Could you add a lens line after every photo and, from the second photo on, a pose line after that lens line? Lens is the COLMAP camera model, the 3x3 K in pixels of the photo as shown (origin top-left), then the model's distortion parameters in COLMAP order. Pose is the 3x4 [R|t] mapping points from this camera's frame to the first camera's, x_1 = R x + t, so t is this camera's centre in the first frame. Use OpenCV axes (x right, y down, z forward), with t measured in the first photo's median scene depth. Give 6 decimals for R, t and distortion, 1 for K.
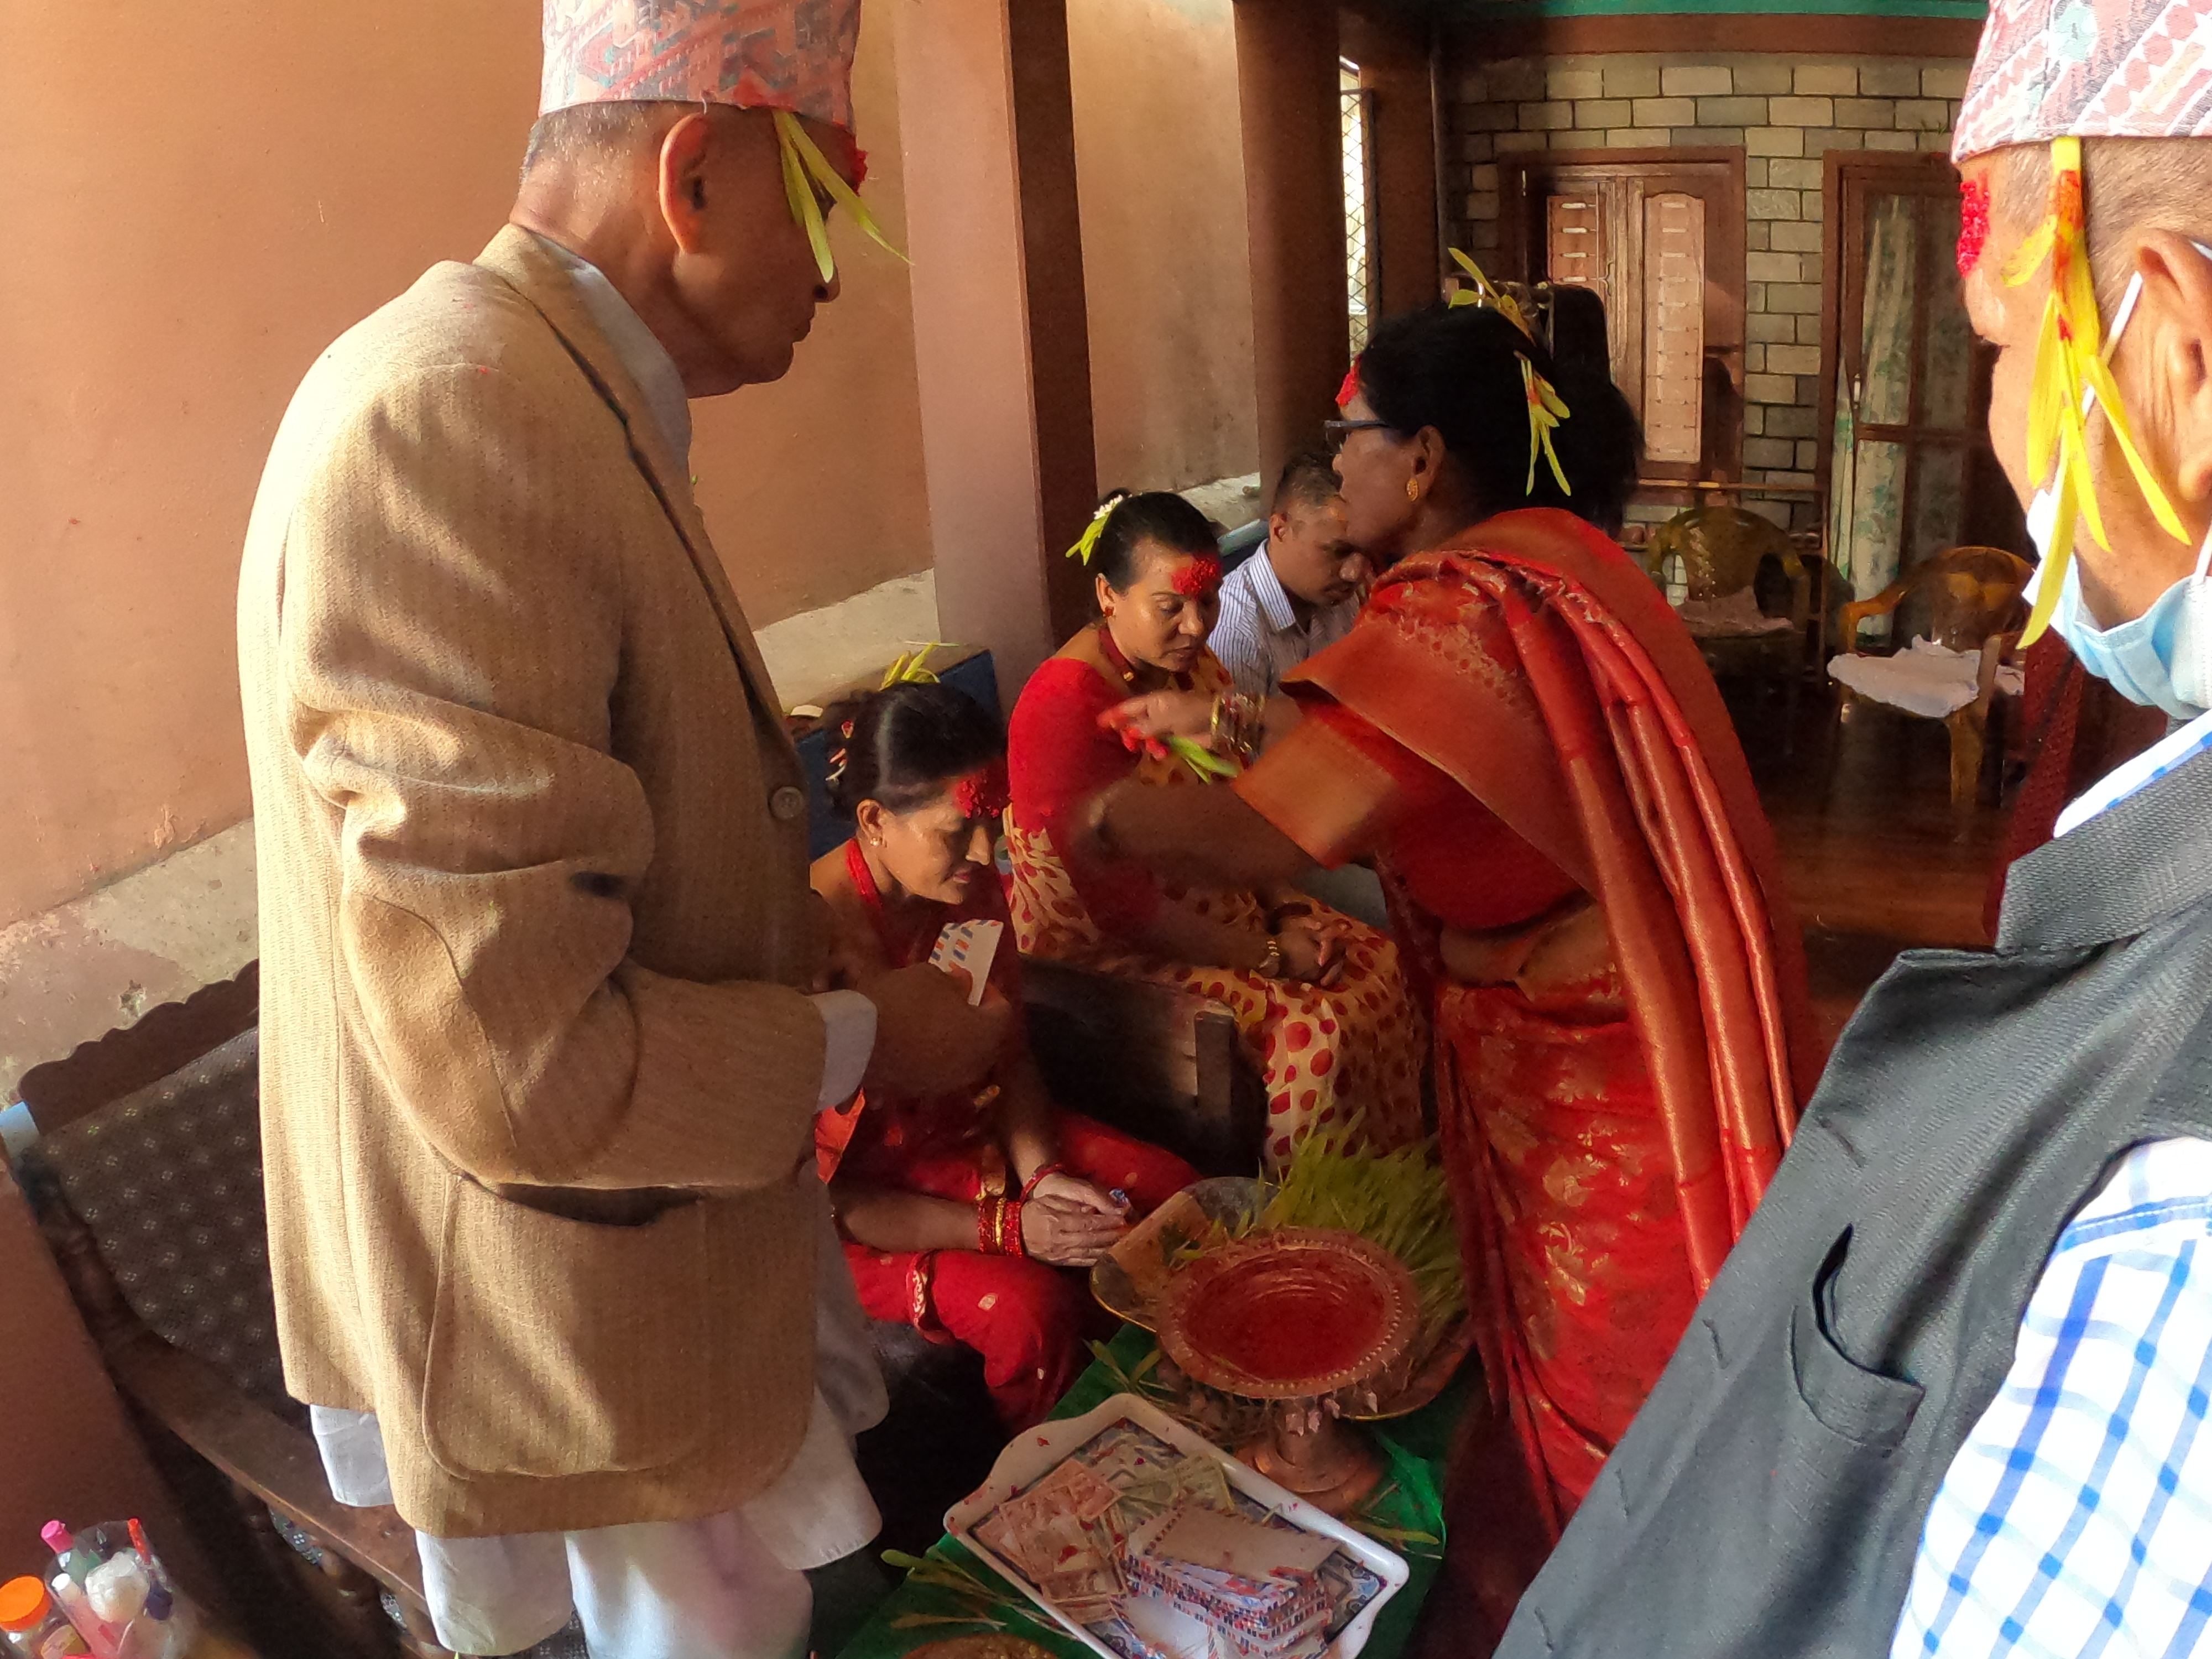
lens RADIAL K [[1383.2, 0, 1124.0], [0, 1383.2, 840.1], [0, 0, 1]] dist [-0.247106, 0.069358]
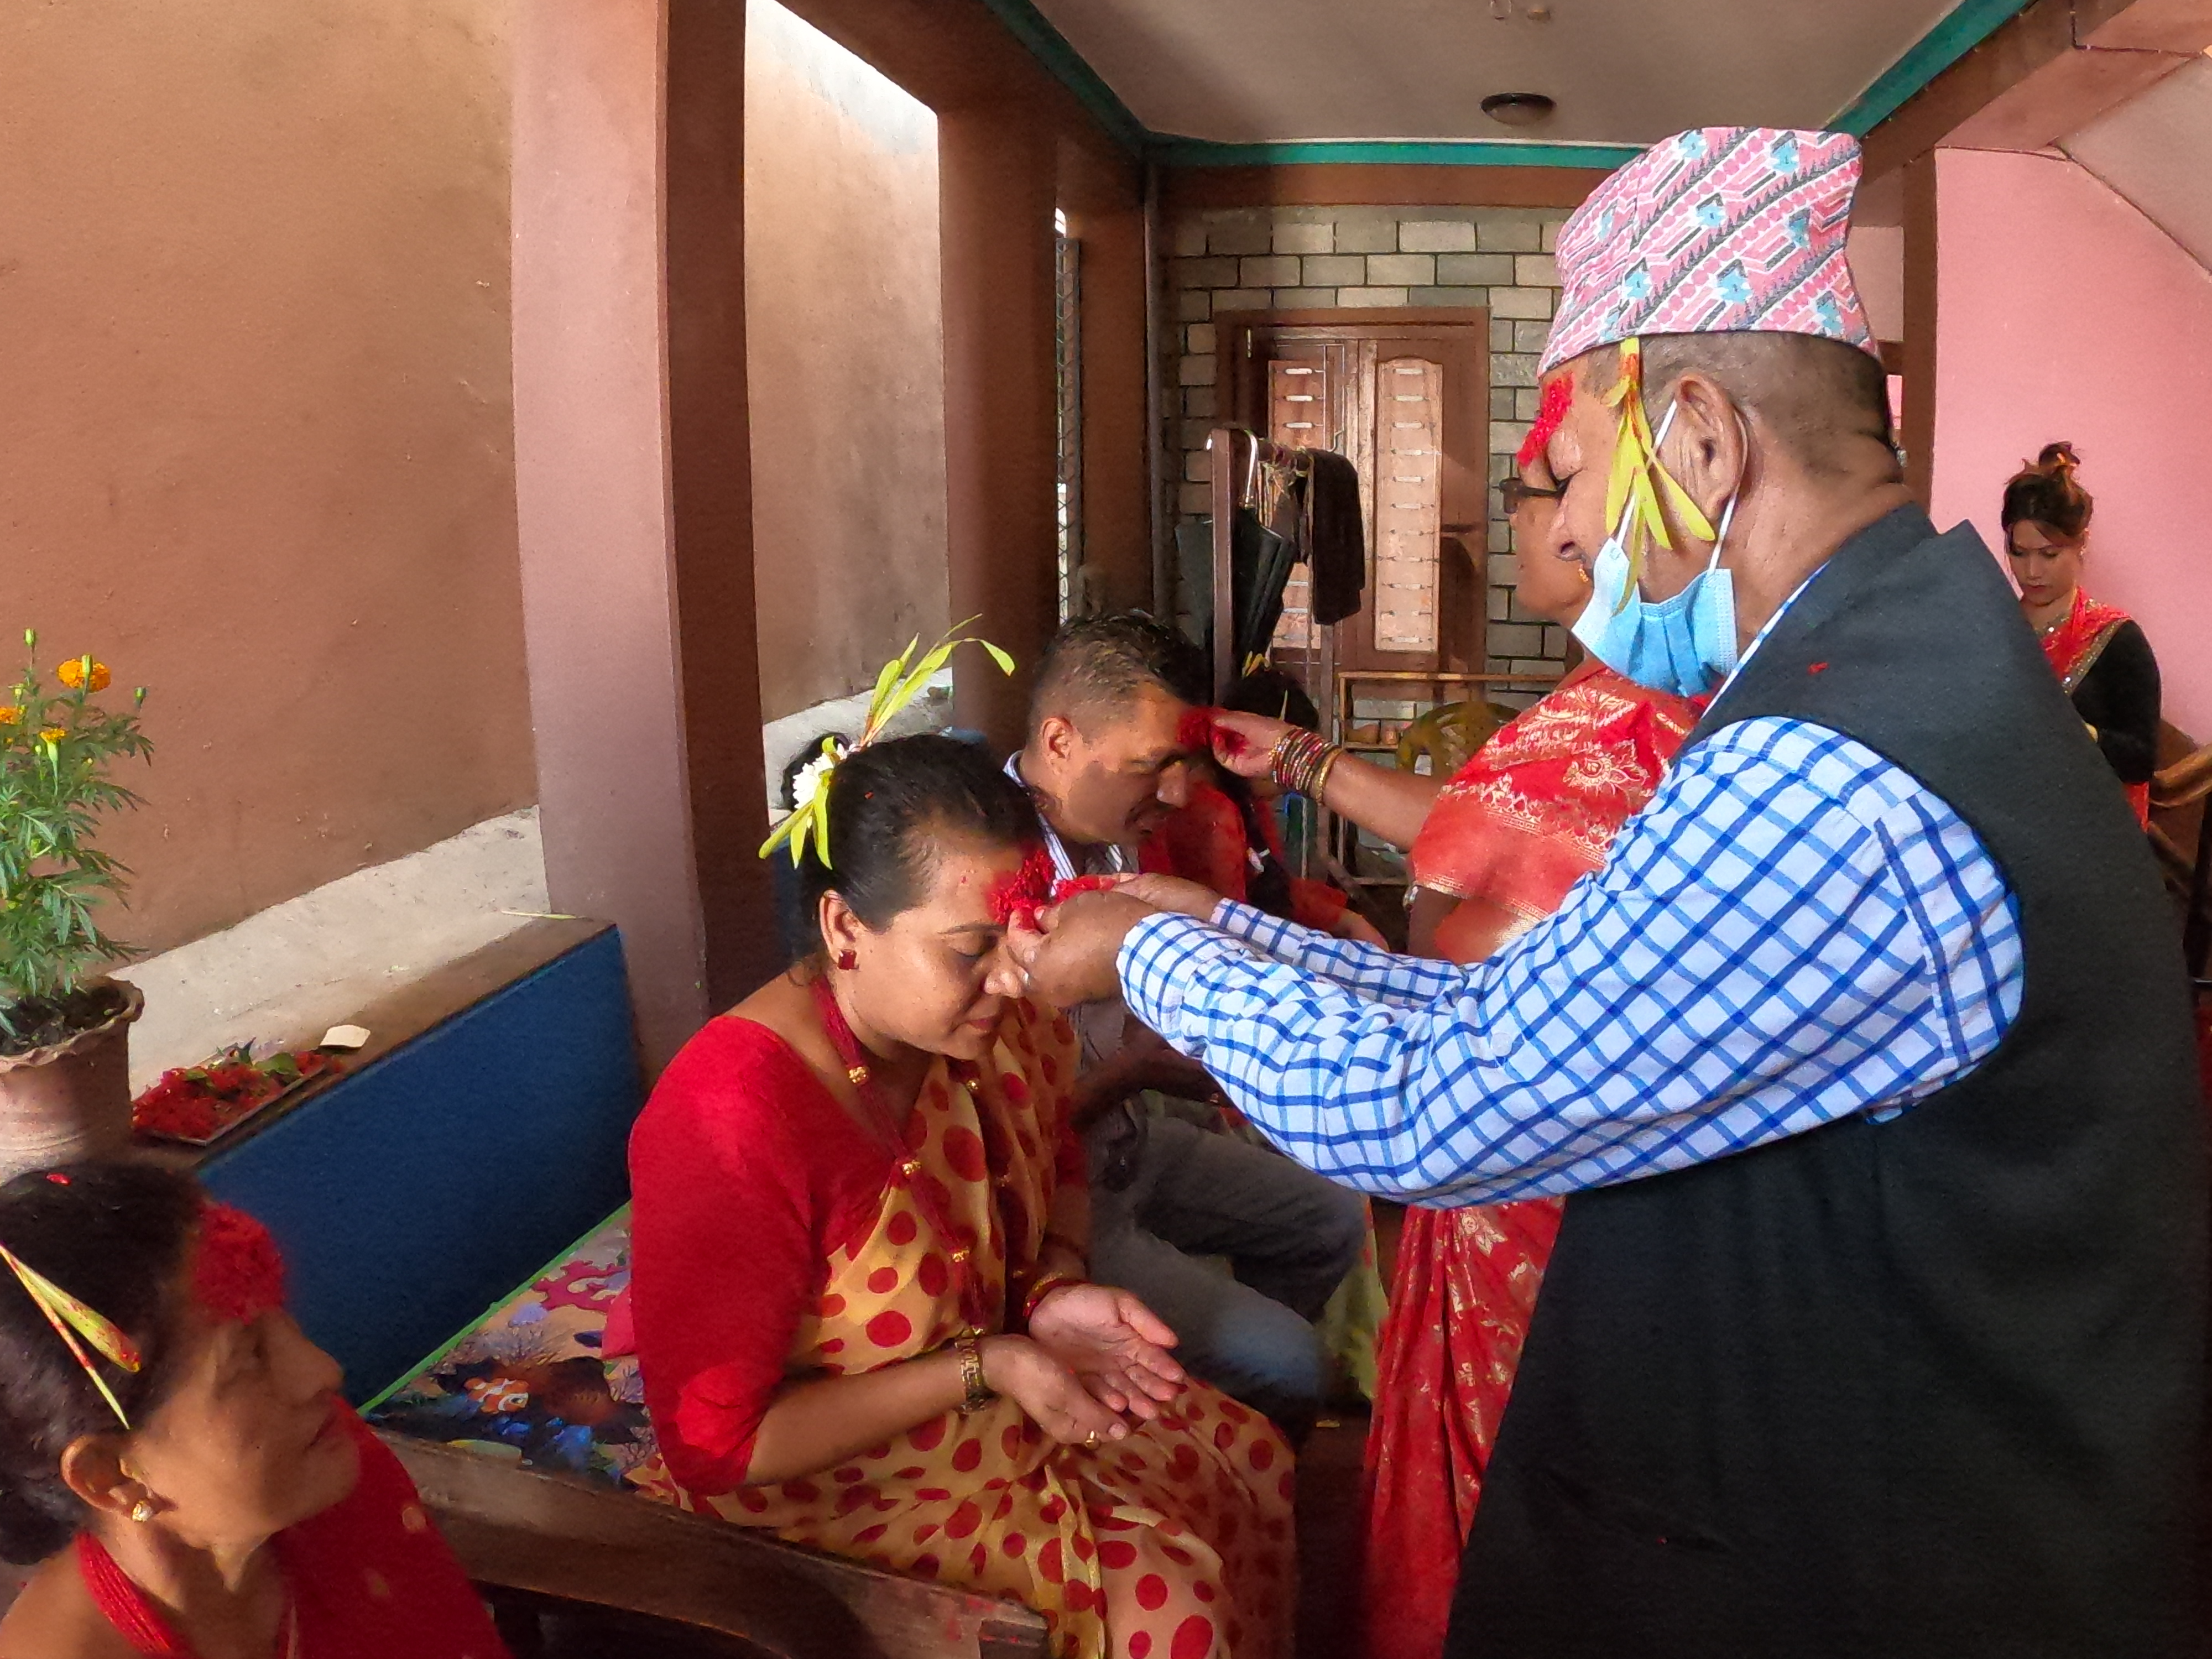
lens RADIAL K [[1387.4, 0, 1127.2], [0, 1387.4, 837.7], [0, 0, 1]] dist [-0.250375, 0.070218]
pose [[0.968678, -0.011680, 0.248044, -0.010070], [0.045995, 0.990048, -0.133002, -0.051897], [-0.244022, 0.140245, 0.959575, 0.173599]]
